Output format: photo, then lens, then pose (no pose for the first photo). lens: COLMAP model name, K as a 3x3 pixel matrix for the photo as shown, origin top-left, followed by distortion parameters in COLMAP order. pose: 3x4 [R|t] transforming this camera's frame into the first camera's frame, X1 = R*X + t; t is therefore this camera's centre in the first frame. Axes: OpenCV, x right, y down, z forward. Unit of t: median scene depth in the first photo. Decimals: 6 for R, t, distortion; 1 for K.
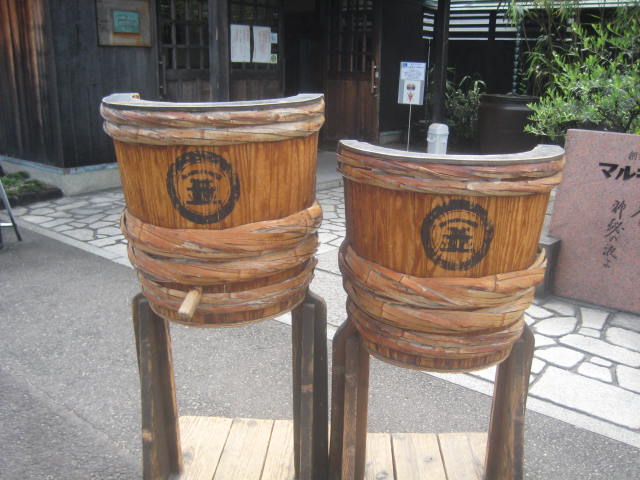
lens RADIAL K [[641.5, 0, 335.0], [0, 641.5, 242.0], [0, 0, 1]] dist [-0.172109, 0.280025]
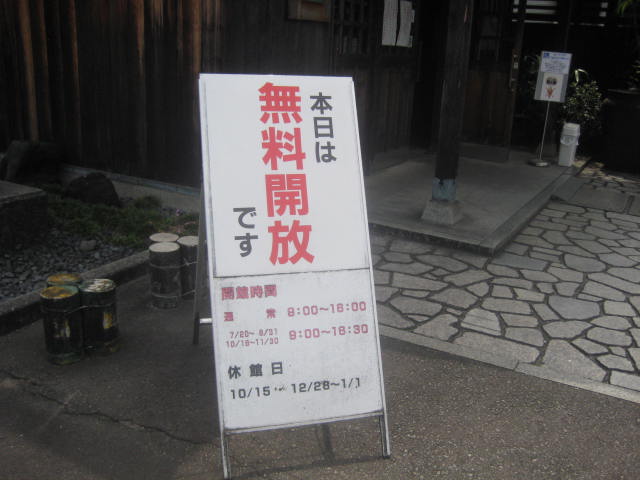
lens RADIAL K [[641.5, 0, 335.0], [0, 641.5, 242.0], [0, 0, 1]] dist [-0.172109, 0.280025]
pose [[0.979173, -0.029206, 0.200915, -0.722982], [0.019926, 0.998646, 0.048062, -0.150550], [-0.202047, -0.043058, 0.978429, 0.446016]]
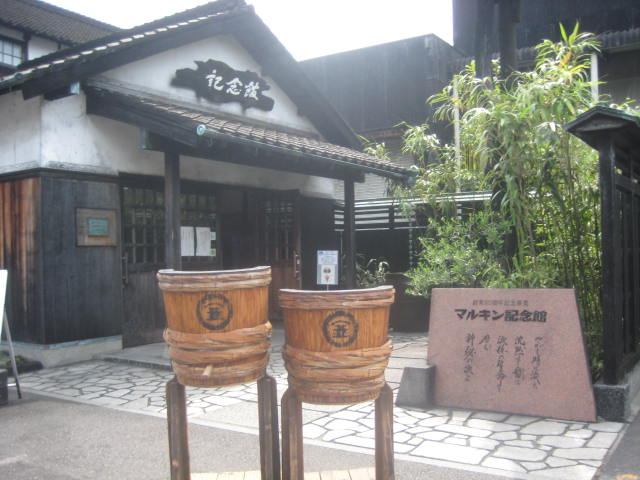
lens RADIAL K [[641.5, 0, 335.0], [0, 641.5, 242.0], [0, 0, 1]] dist [-0.172109, 0.280025]
pose [[0.991853, -0.040245, 0.120860, -0.023590], [0.073555, 0.955567, -0.285450, 0.116571], [-0.104002, 0.292014, 0.950742, -0.390499]]
